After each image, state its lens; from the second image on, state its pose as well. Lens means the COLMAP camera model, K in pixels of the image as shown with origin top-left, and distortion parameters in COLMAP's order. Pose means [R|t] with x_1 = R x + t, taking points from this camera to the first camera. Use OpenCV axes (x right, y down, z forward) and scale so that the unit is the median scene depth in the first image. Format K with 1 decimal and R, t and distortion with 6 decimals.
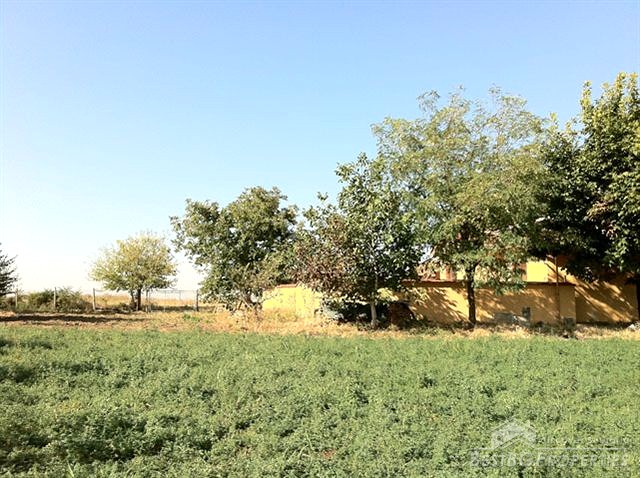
lens RADIAL K [[593.5, 0, 314.8], [0, 593.5, 243.3], [0, 0, 1]] dist [0.087827, -0.217981]
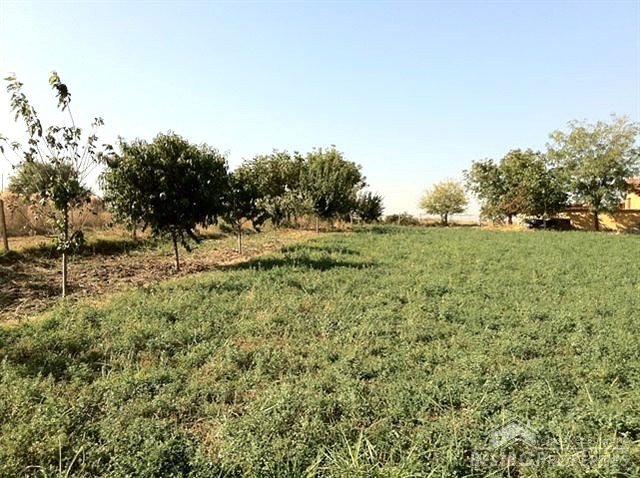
lens RADIAL K [[593.5, 0, 314.8], [0, 593.5, 243.3], [0, 0, 1]] dist [0.087827, -0.217981]
pose [[0.868348, 0.021254, -0.495500, 0.221607], [0.041675, 0.992421, 0.115603, -0.050188], [0.494202, -0.121033, 0.860881, -0.647776]]
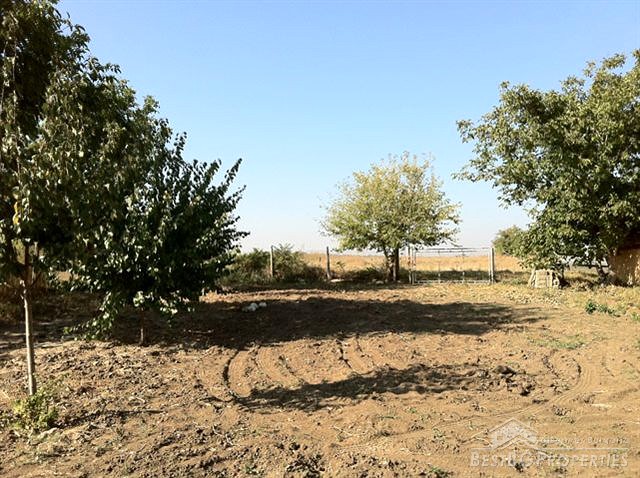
lens RADIAL K [[593.5, 0, 314.8], [0, 593.5, 243.3], [0, 0, 1]] dist [0.087827, -0.217981]
pose [[0.969281, -0.023398, -0.244841, -0.225773], [0.041891, 0.996625, 0.070595, 0.025435], [0.242363, -0.078682, 0.966990, 0.369045]]
